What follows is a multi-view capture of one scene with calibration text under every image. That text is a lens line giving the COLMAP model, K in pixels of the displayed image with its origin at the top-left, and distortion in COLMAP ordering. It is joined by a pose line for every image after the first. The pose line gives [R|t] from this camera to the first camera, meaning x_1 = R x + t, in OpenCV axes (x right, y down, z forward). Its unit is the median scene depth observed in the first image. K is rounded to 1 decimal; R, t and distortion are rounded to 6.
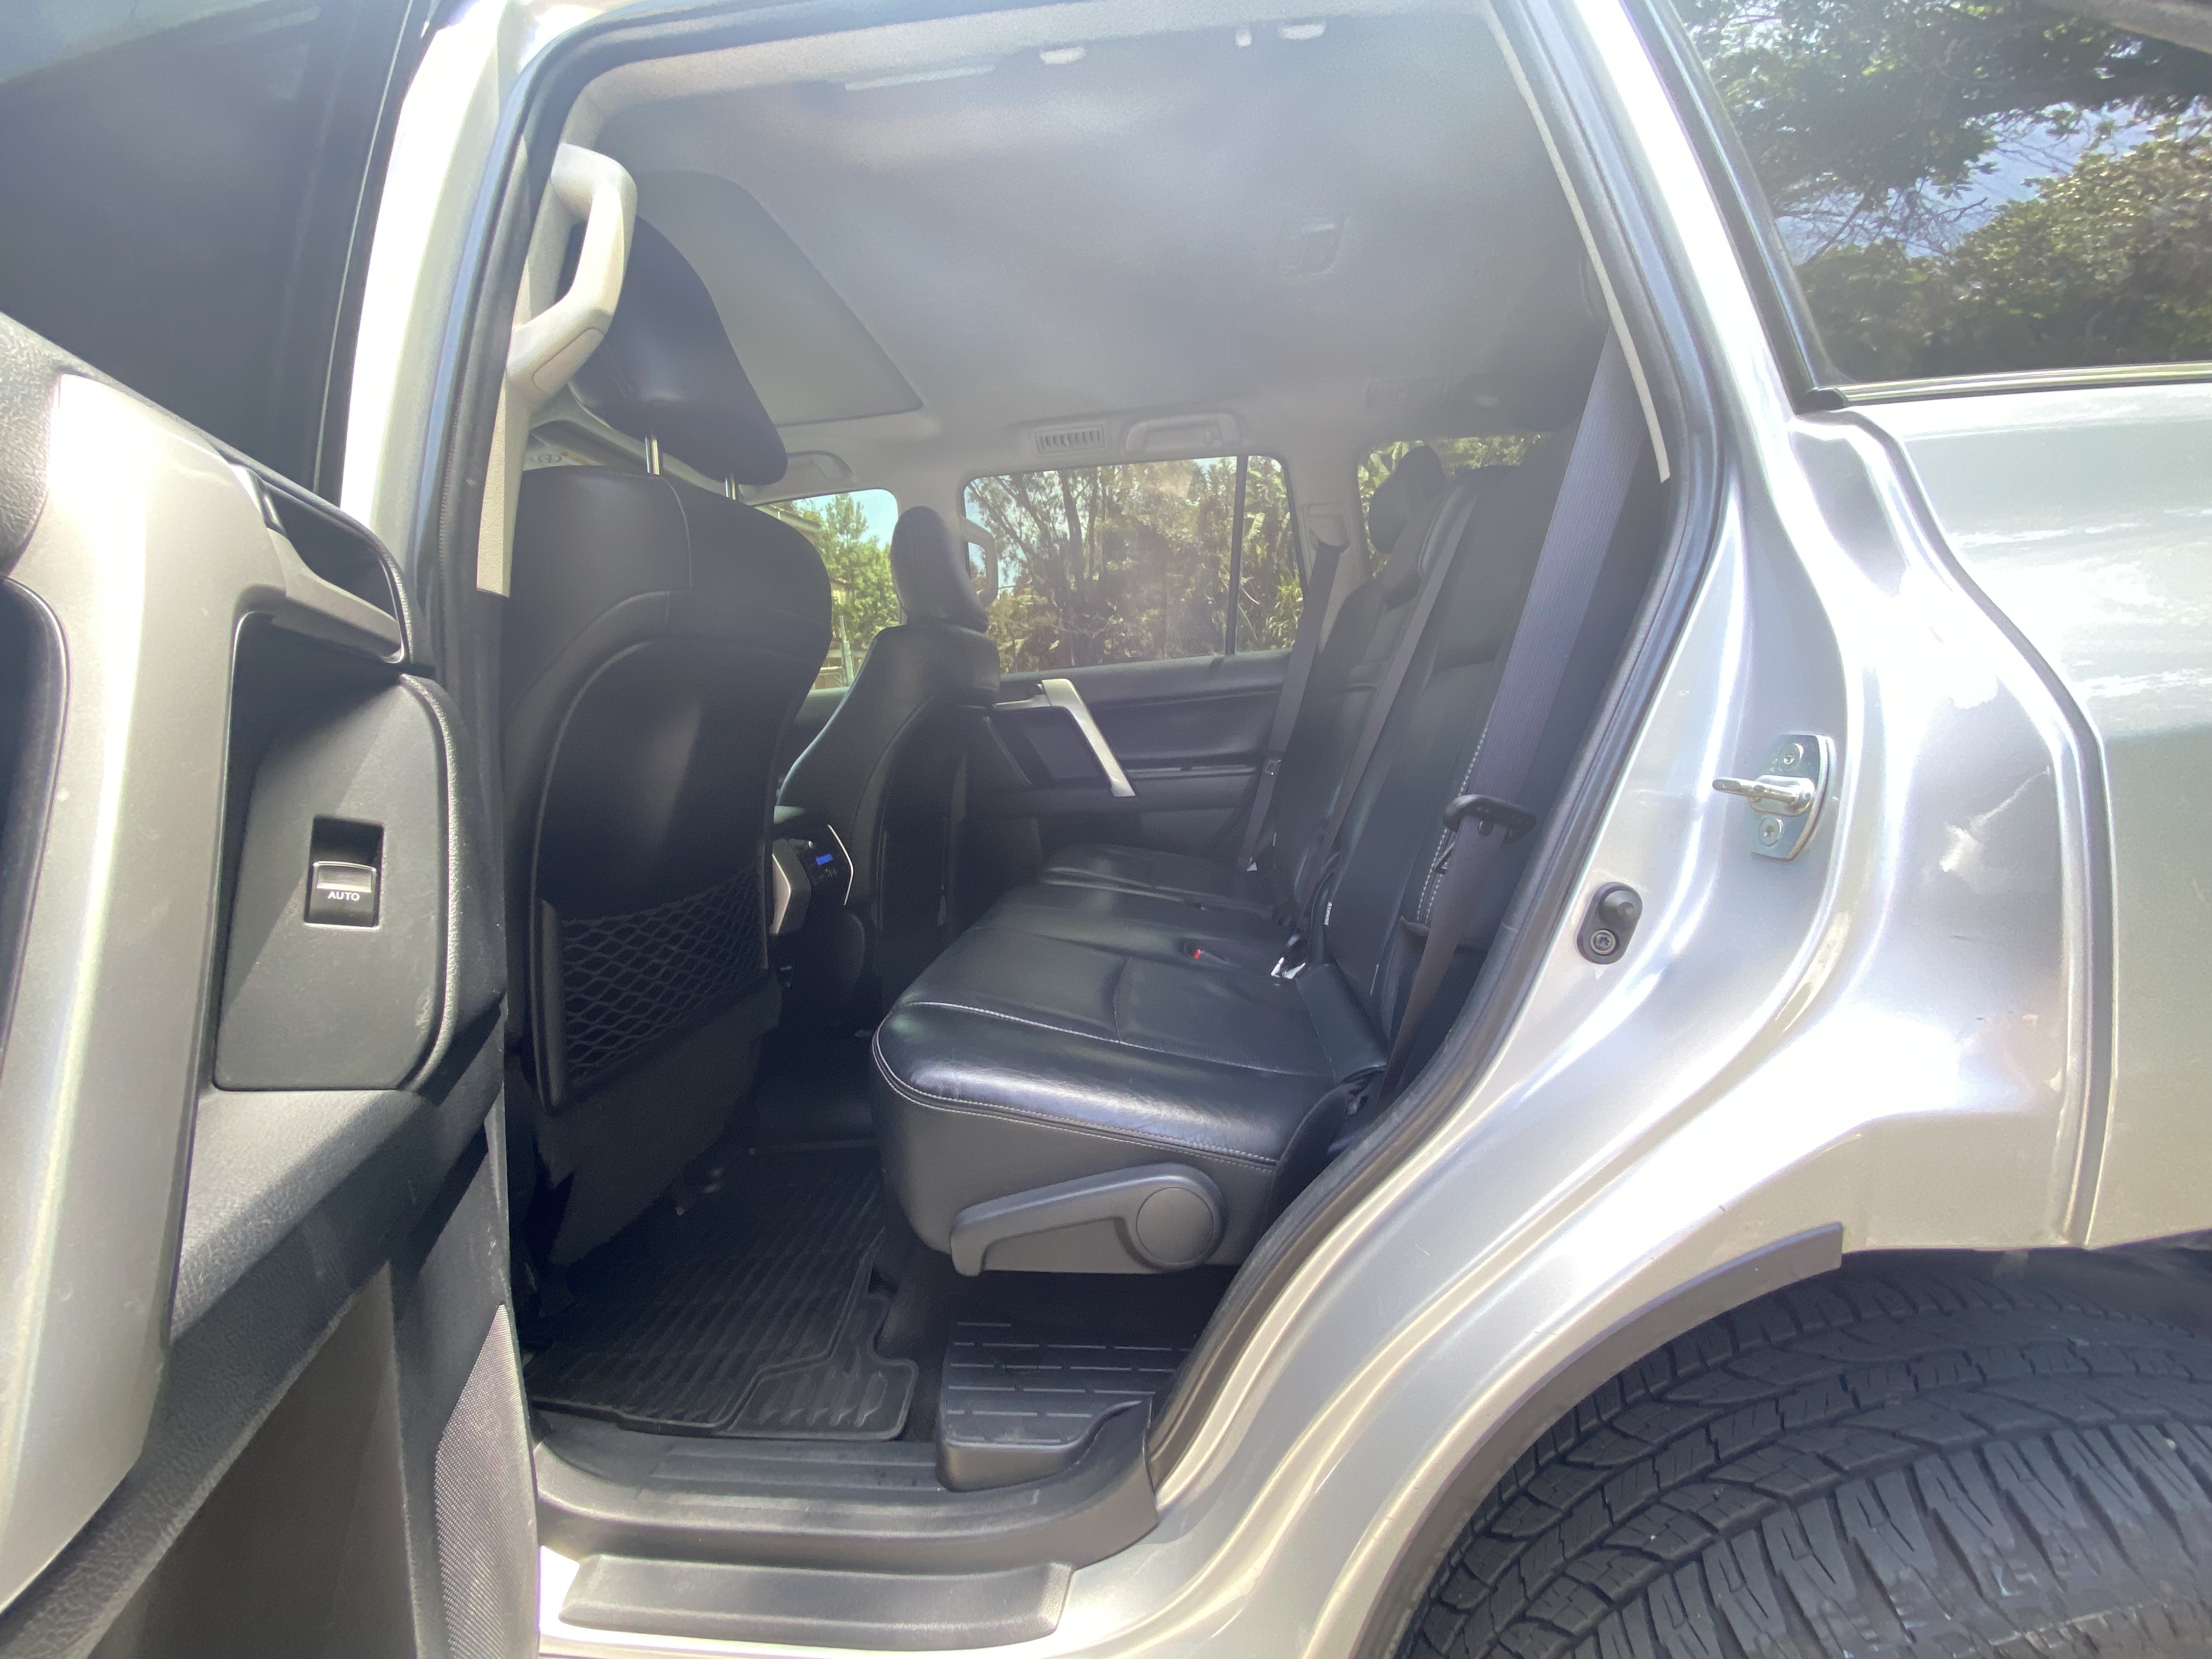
lens RADIAL K [[896.1, 0, 1107.6], [0, 896.1, 833.6], [0, 0, 1]] dist [-0.000168, -0.009649]
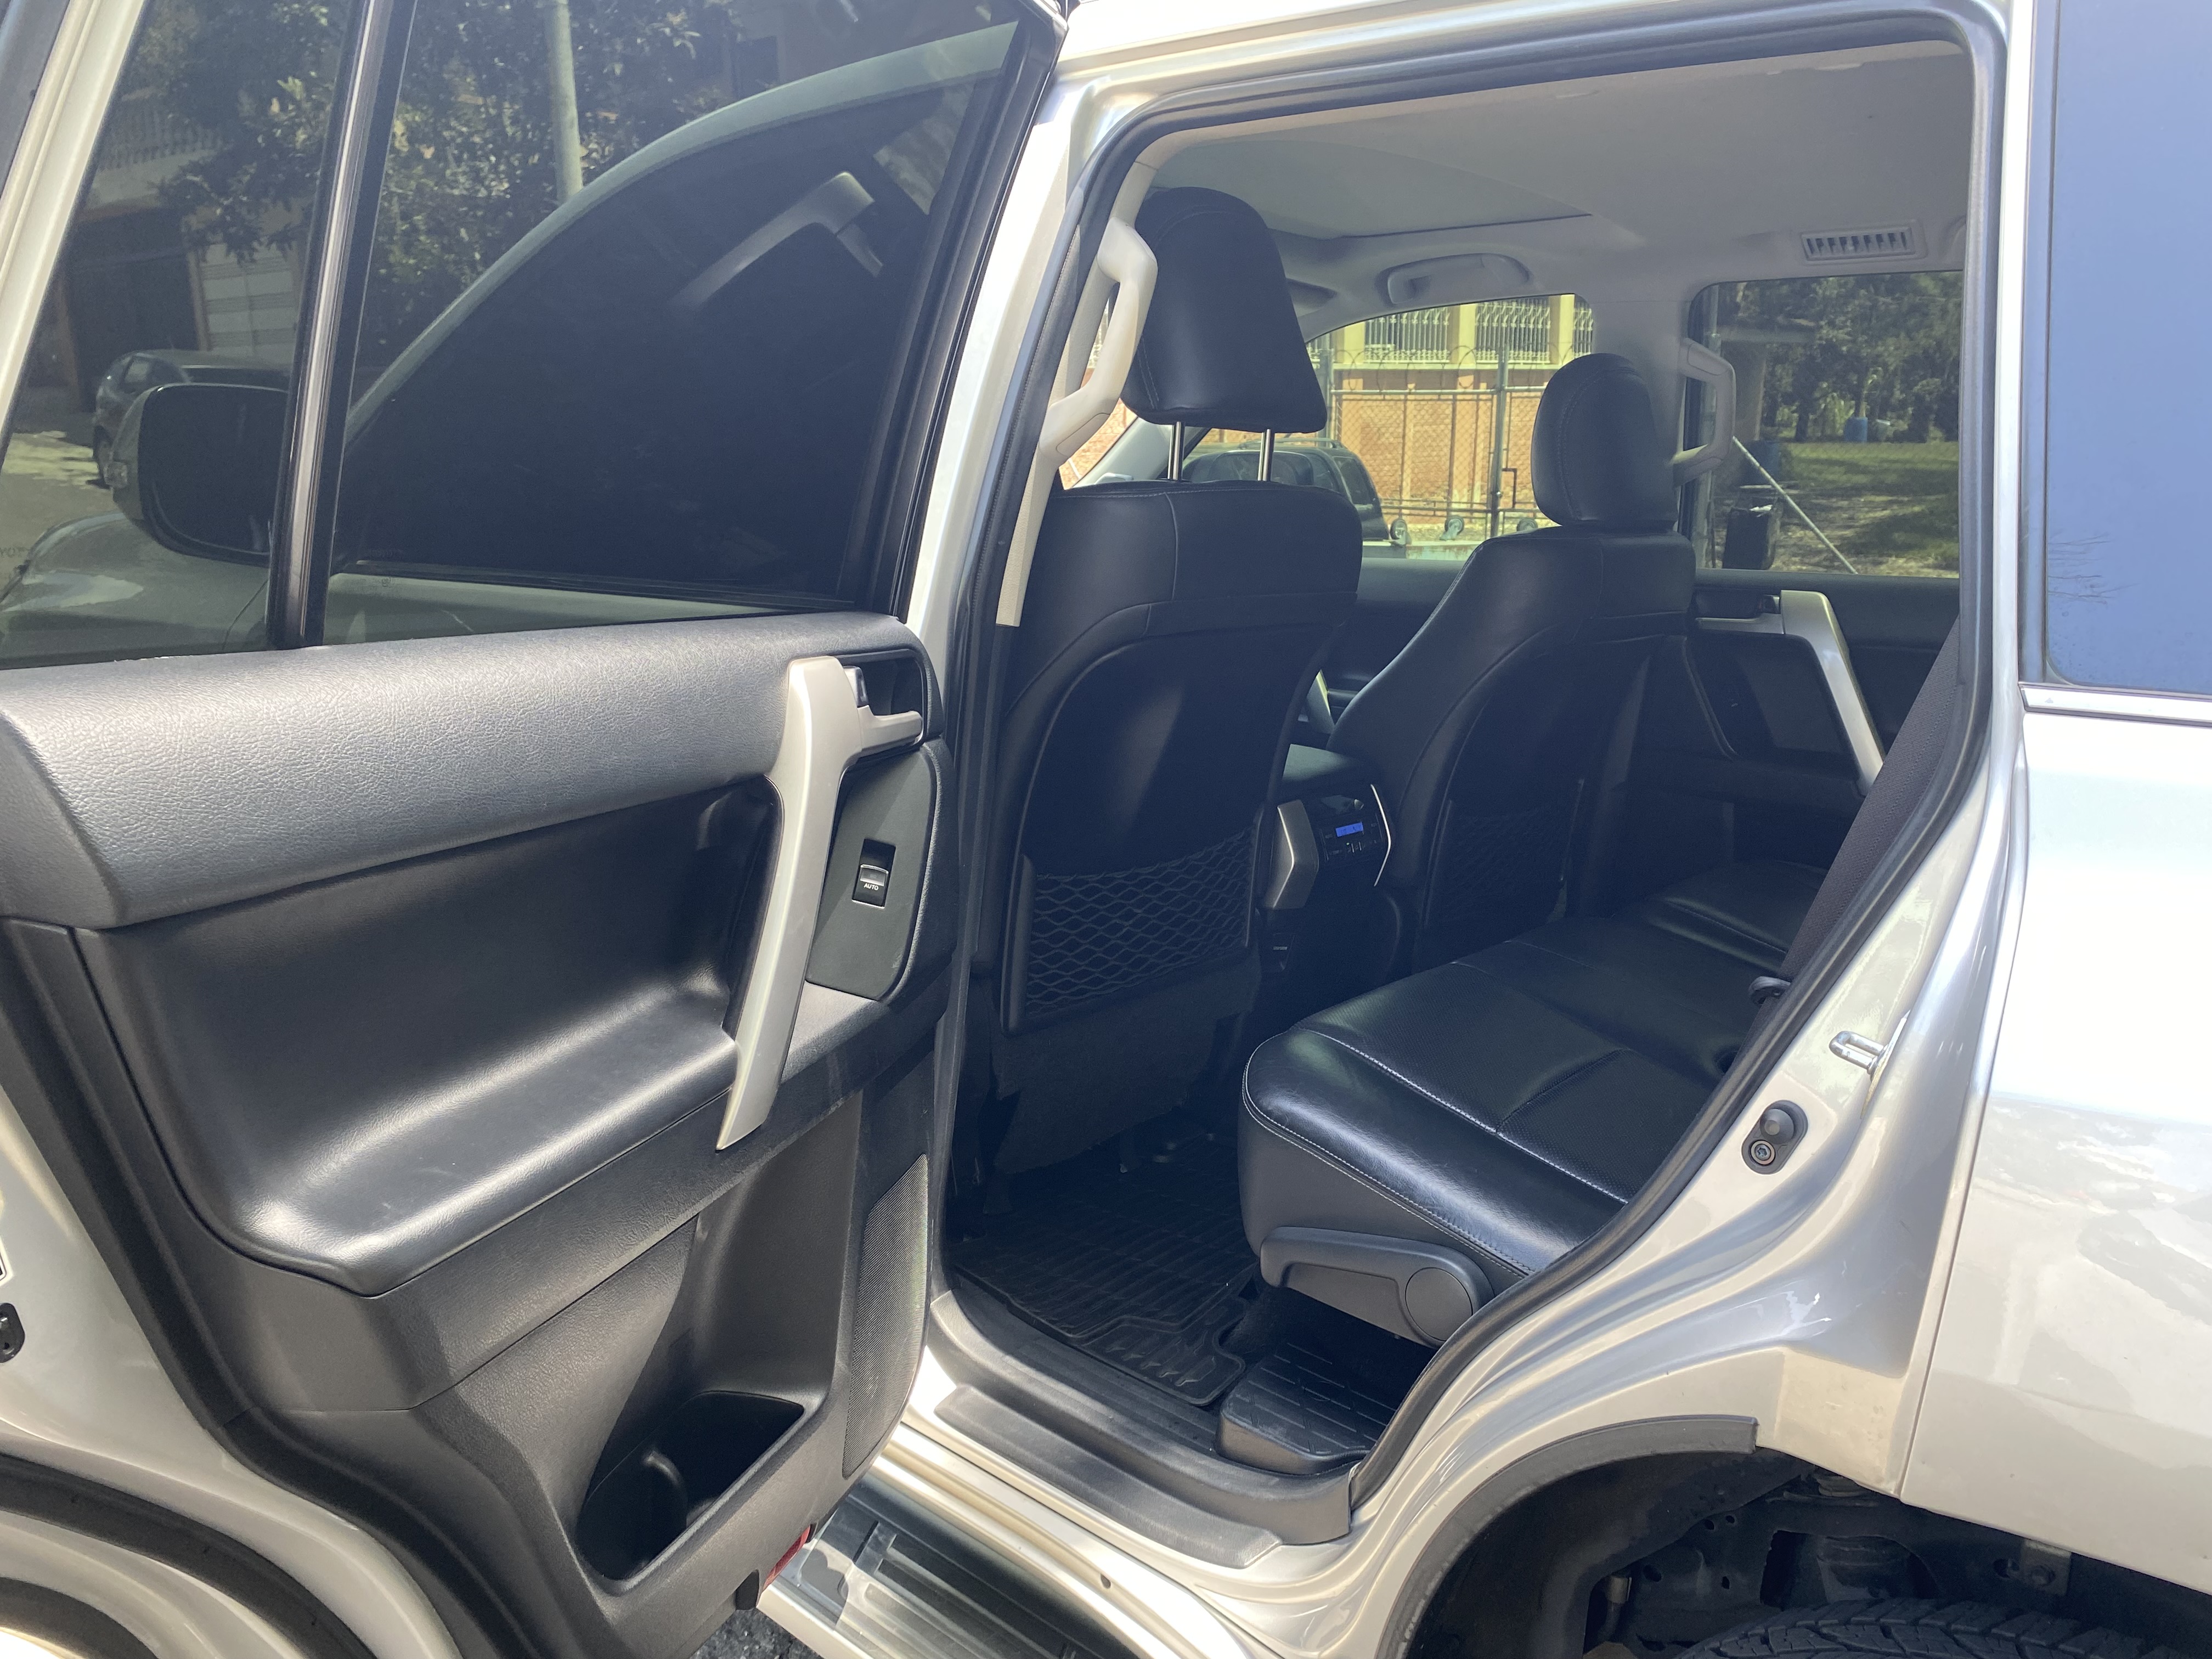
lens RADIAL K [[1677.7, 0, 1106.0], [0, 1677.7, 829.5], [0, 0, 1]] dist [0.008819, 0.002064]
pose [[0.804600, 0.200206, -0.559050, 0.731419], [-0.145319, 0.979210, 0.141525, -0.313122], [0.575762, -0.032630, 0.816966, -0.781942]]
